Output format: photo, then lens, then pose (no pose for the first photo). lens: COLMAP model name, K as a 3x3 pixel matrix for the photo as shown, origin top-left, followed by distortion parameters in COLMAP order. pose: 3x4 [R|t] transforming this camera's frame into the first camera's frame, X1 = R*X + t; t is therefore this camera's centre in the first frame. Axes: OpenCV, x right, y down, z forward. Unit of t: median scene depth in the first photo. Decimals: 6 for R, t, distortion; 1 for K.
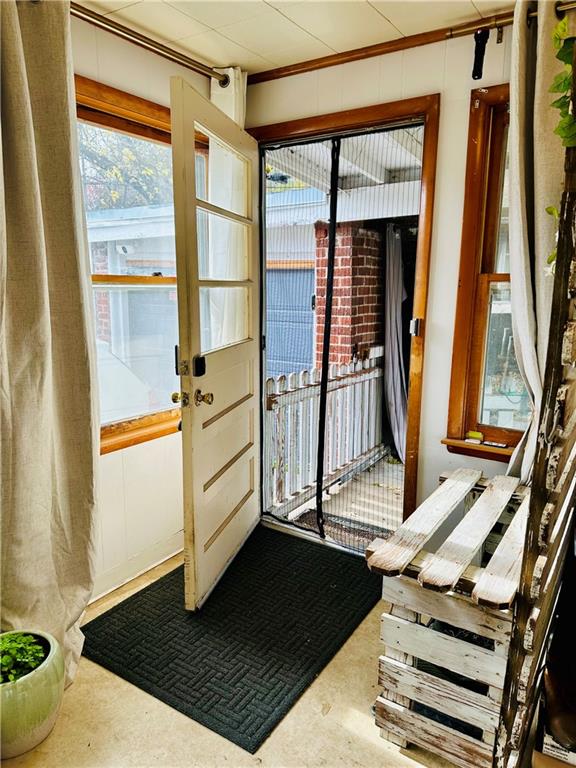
lens RADIAL K [[547.3, 0, 288.0], [0, 547.3, 384.0], [0, 0, 1]] dist [0.034692, -0.047944]
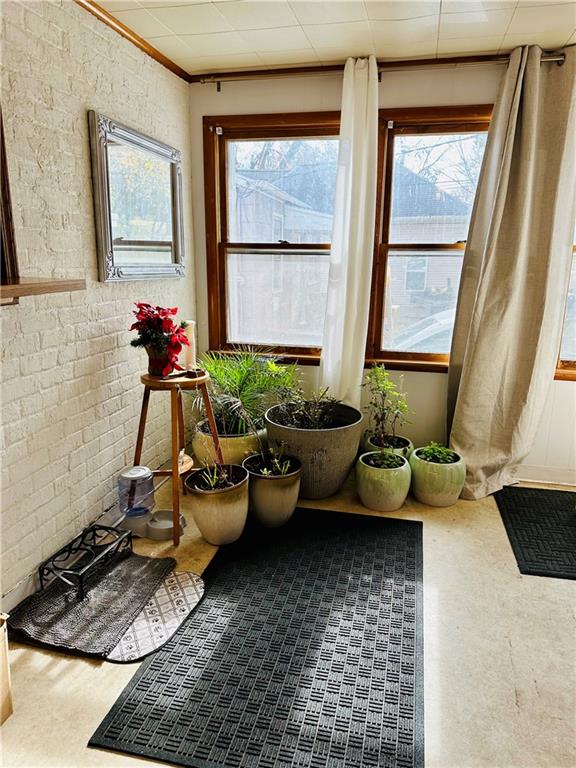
lens RADIAL K [[547.3, 0, 288.0], [0, 547.3, 384.0], [0, 0, 1]] dist [0.034692, -0.047944]
pose [[0.339152, 0.214914, -0.915854, 0.853427], [-0.184702, 0.969818, 0.159179, 0.058386], [0.922422, 0.115174, 0.368610, -0.146245]]
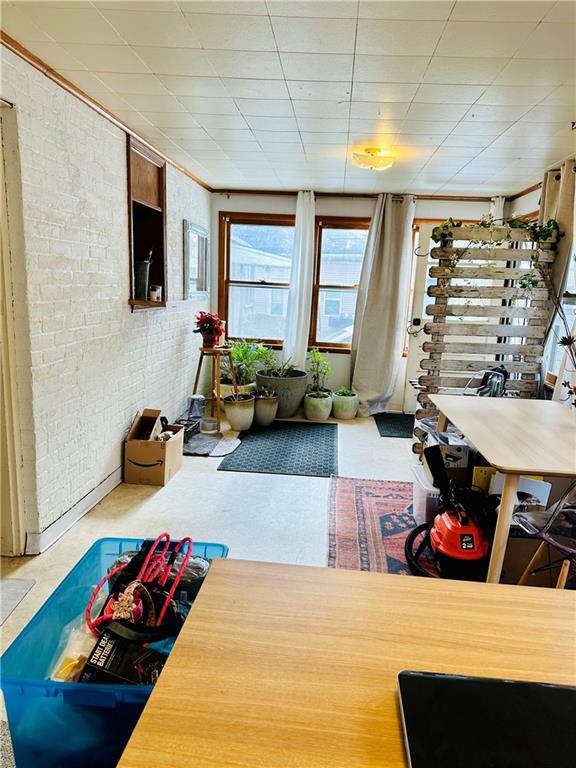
lens RADIAL K [[560.4, 0, 299.8], [0, 560.4, 397.0], [0, 0, 1]] dist [-0.003665, 0.405428]
pose [[0.488313, 0.189035, -0.851949, 2.180033], [-0.204713, 0.973829, 0.098742, 0.190577], [0.848318, 0.126188, 0.514231, -0.990458]]
